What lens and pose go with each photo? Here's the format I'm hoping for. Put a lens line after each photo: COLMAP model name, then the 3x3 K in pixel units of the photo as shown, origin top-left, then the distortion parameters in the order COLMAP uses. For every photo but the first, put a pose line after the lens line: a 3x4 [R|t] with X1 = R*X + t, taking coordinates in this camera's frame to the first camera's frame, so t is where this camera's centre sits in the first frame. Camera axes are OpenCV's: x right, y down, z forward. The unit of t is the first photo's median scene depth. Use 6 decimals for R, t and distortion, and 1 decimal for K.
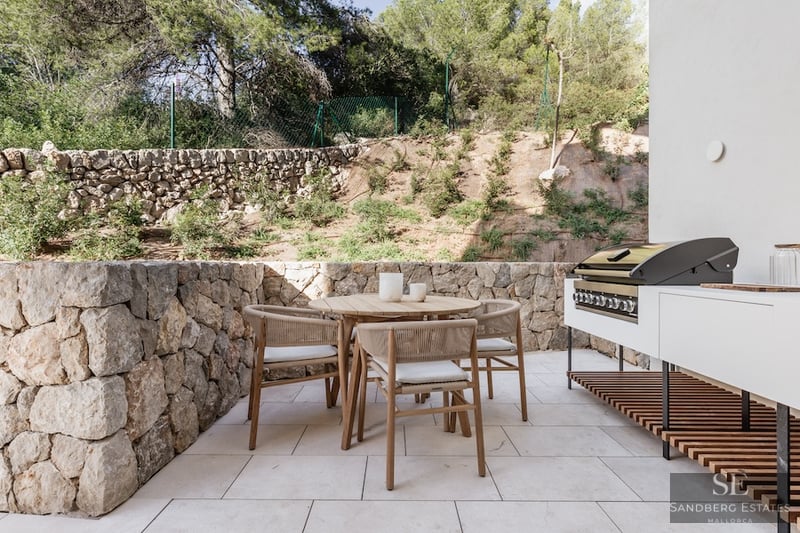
lens RADIAL K [[786.0, 0, 399.6], [0, 786.0, 265.6], [0, 0, 1]] dist [-0.004605, 0.000000]
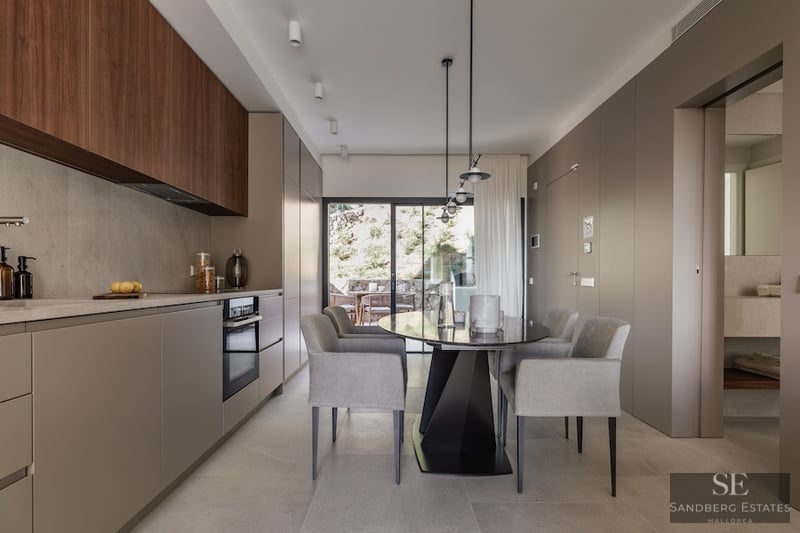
lens RADIAL K [[786.0, 0, 399.9], [0, 786.0, 269.5], [0, 0, 1]] dist [-0.004605, 0.000000]
pose [[0.999941, 0.001206, -0.010758, 0.048539], [-0.001392, 0.999849, -0.017312, 0.003828], [0.010735, 0.017326, 0.999792, -0.782418]]
